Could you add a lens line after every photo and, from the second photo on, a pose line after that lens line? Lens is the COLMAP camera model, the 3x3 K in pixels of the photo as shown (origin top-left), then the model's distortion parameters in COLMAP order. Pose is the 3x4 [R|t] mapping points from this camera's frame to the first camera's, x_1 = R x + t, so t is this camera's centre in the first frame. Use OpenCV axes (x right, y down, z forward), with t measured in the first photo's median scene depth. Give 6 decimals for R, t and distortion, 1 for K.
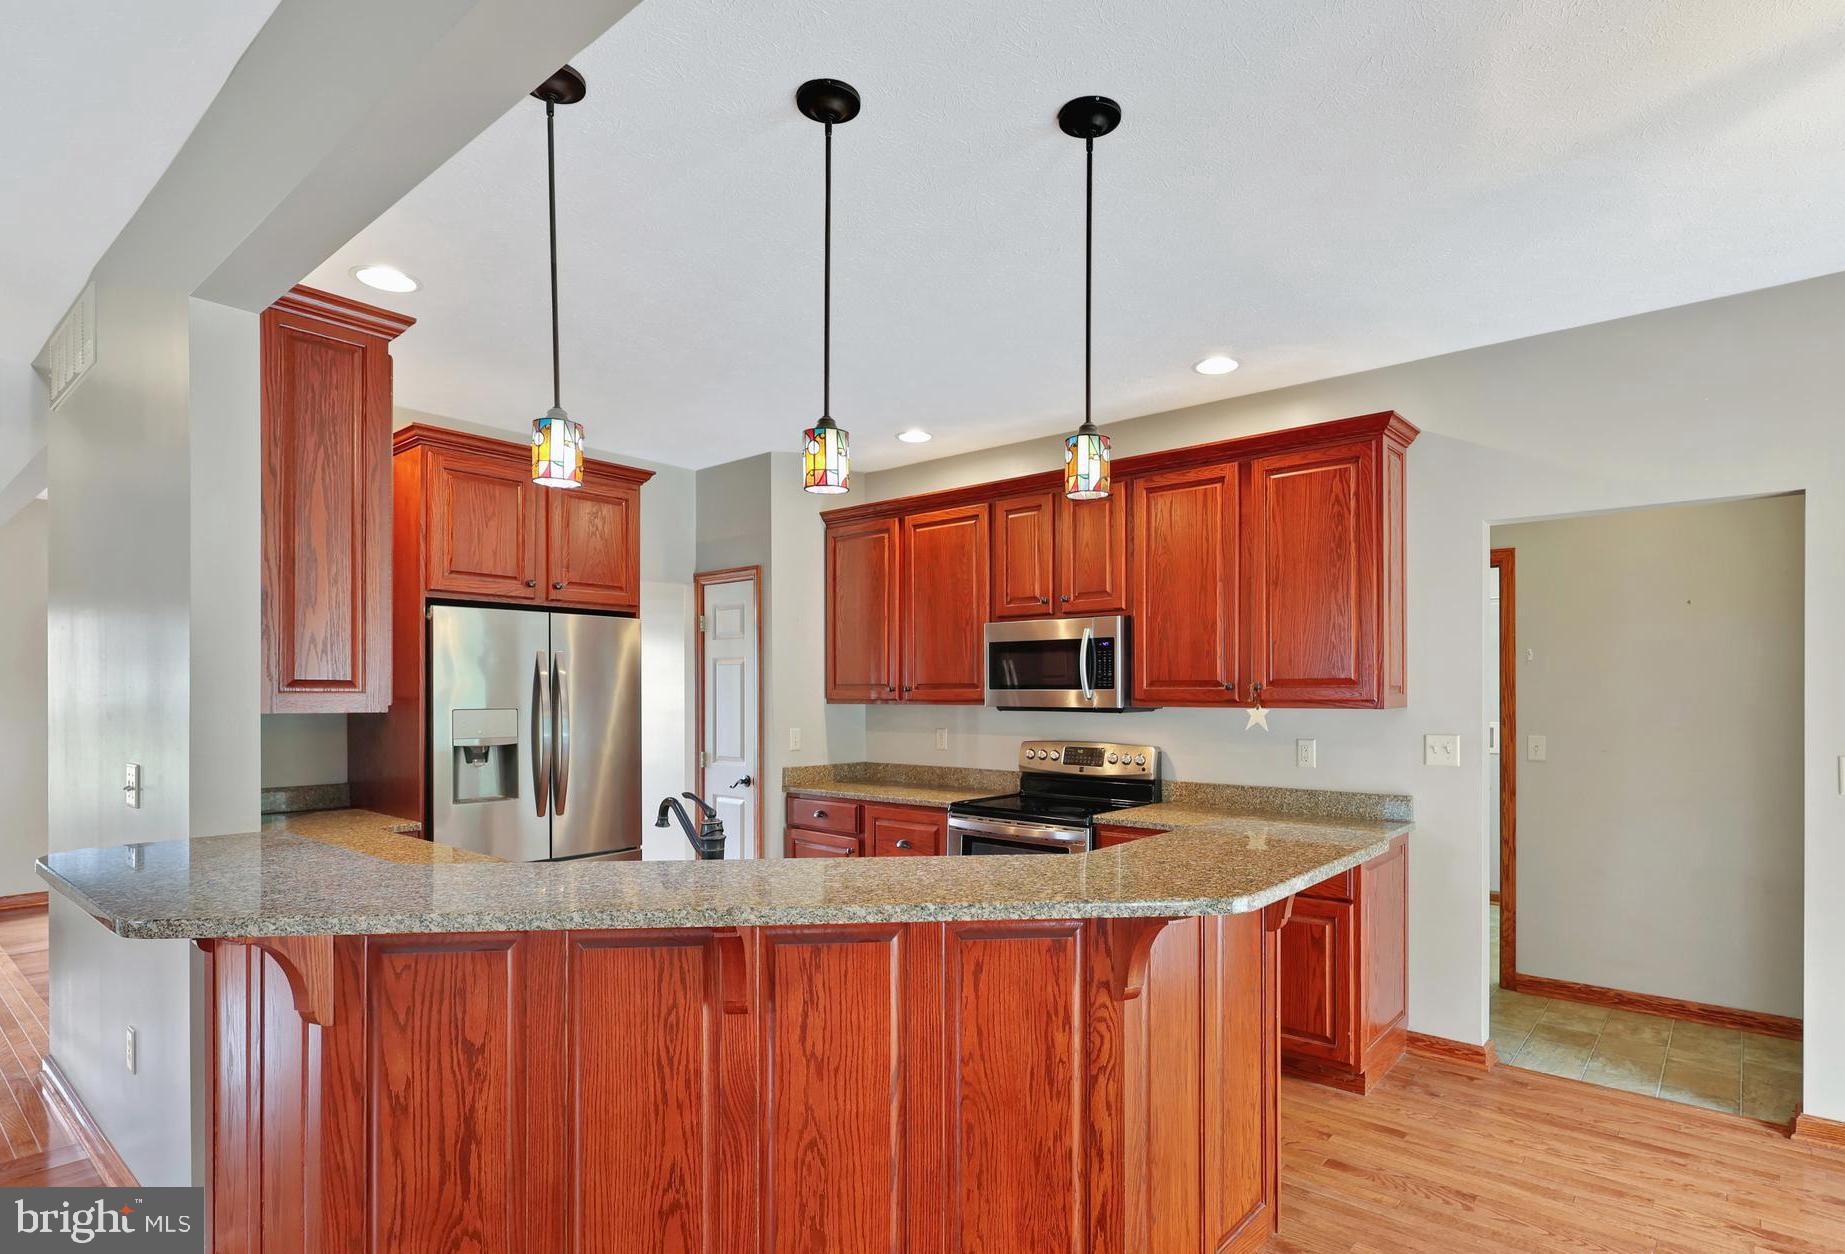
lens RADIAL K [[870.3, 0, 921.1], [0, 870.3, 698.4], [0, 0, 1]] dist [0.001054, 0.000115]
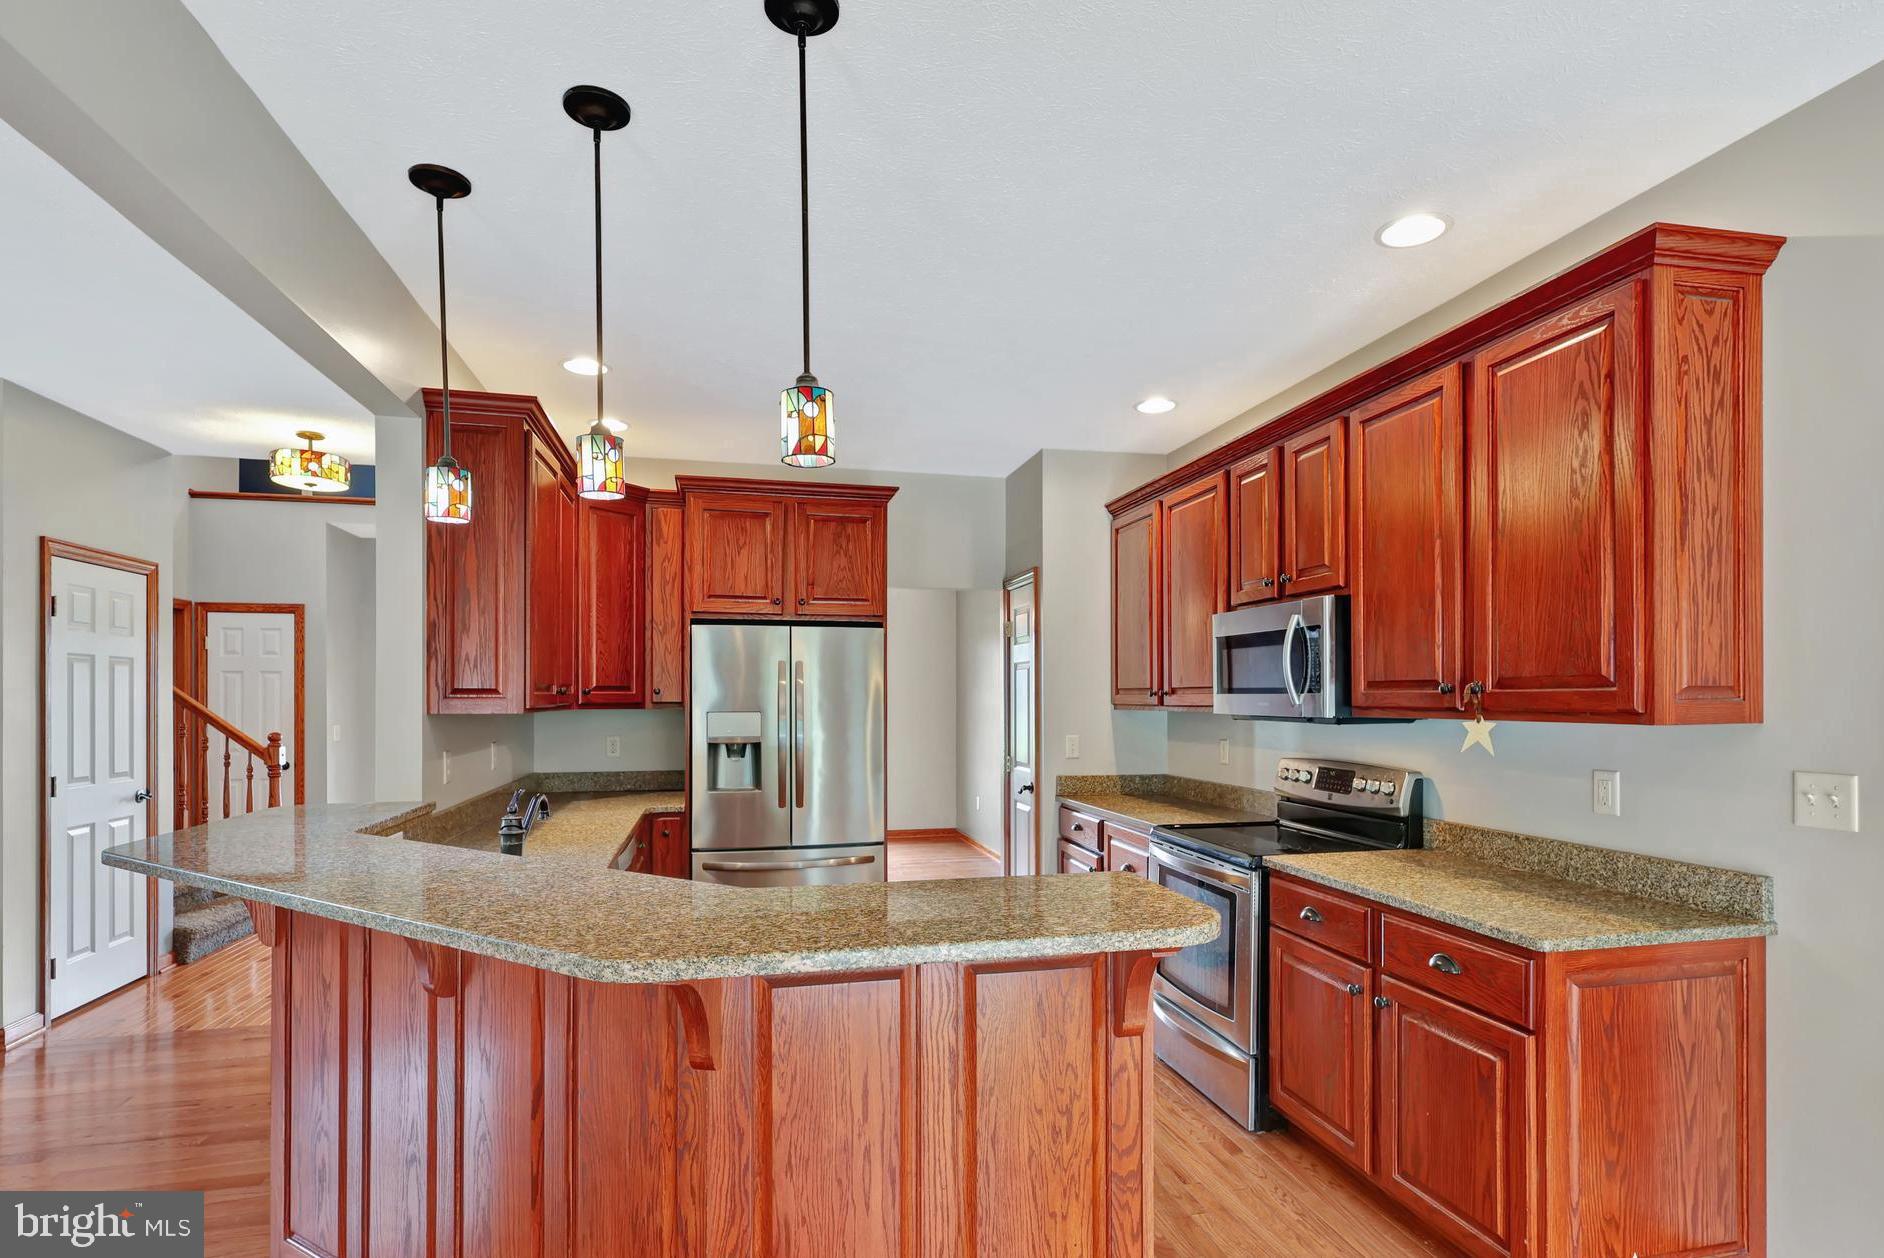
lens RADIAL K [[868.8, 0, 935.2], [0, 868.8, 703.4], [0, 0, 1]] dist [-0.000086, 0.000090]
pose [[0.830232, 0.002847, -0.557411, 0.364975], [-0.002704, 0.999996, 0.001080, -0.001269], [0.557412, 0.000610, 0.830236, 0.182739]]
